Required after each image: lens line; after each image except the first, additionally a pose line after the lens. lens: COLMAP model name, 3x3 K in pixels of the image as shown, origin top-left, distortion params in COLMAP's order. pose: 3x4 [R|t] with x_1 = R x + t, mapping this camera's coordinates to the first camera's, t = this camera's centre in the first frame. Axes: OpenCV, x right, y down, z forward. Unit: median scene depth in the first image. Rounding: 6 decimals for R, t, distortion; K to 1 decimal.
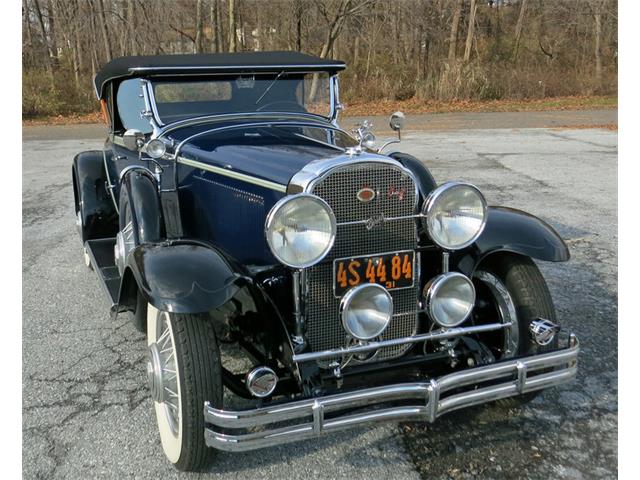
lens RADIAL K [[716.3, 0, 278.0], [0, 716.3, 203.2], [0, 0, 1]] dist [-0.039835, 0.005187]
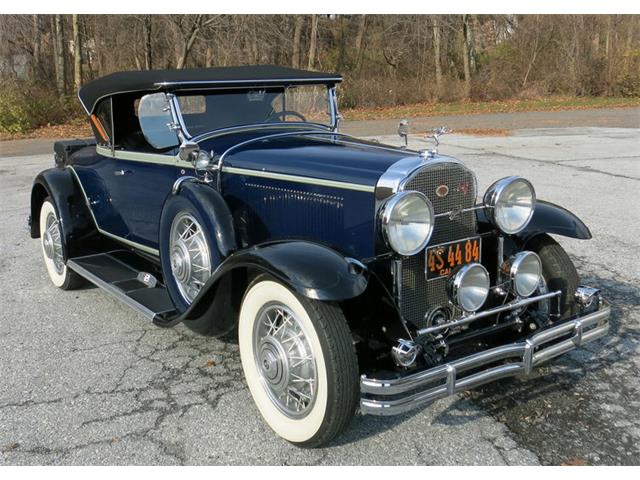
lens RADIAL K [[733.0, 0, 292.9], [0, 733.0, 217.2], [0, 0, 1]] dist [-0.055749, 0.028753]
pose [[0.970017, -0.053258, 0.237131, -0.389791], [0.053502, 0.998553, 0.005409, 0.011552], [-0.237076, 0.007440, 0.971463, -0.090582]]
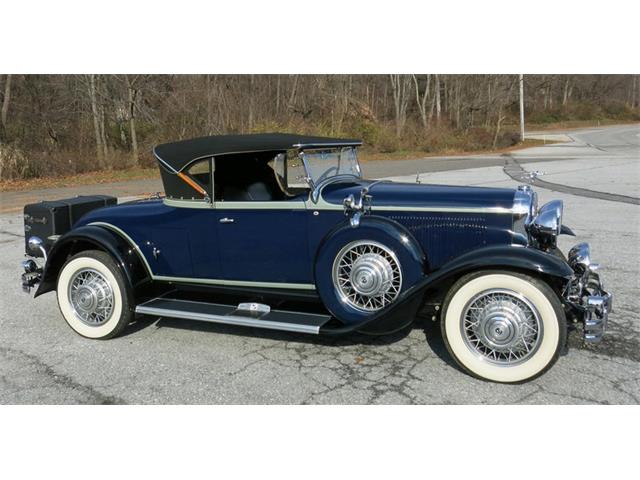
lens RADIAL K [[646.9, 0, 280.6], [0, 646.9, 223.4], [0, 0, 1]] dist [-0.056011, -0.006181]
pose [[0.705502, -0.088887, 0.703112, -1.495669], [0.140847, 0.989899, -0.016183, -0.045618], [-0.694572, 0.110448, 0.710895, 0.287178]]
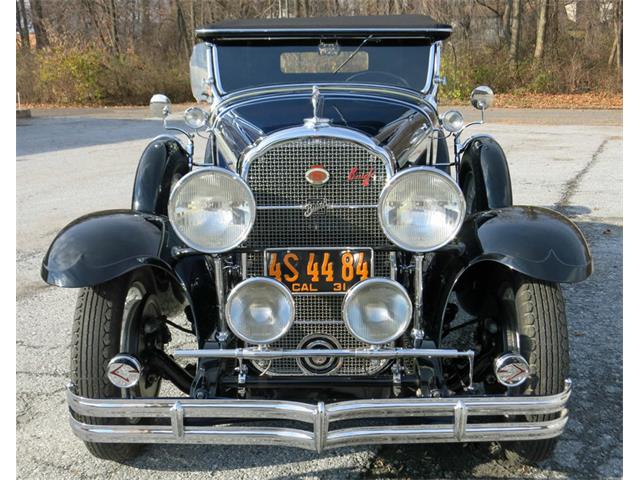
lens RADIAL K [[796.5, 0, 320.0], [0, 796.5, 240.0], [0, 0, 1]] dist [-0.067731, 0.040151]
pose [[0.936485, 0.092384, -0.338321, 0.439537], [-0.075142, 0.995133, 0.063742, 0.003118], [0.342563, -0.034272, 0.938870, 0.128826]]
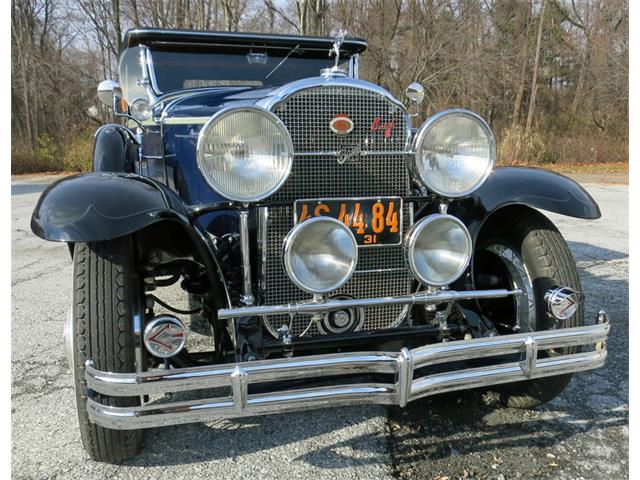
lens RADIAL K [[623.6, 0, 336.5], [0, 623.6, 240.0], [0, 0, 1]] dist [-0.030398, -0.007202]
pose [[0.998772, 0.030717, -0.038876, 0.145731], [-0.031858, 0.999069, -0.029080, 0.135576], [0.037947, 0.030283, 0.998821, 0.302184]]
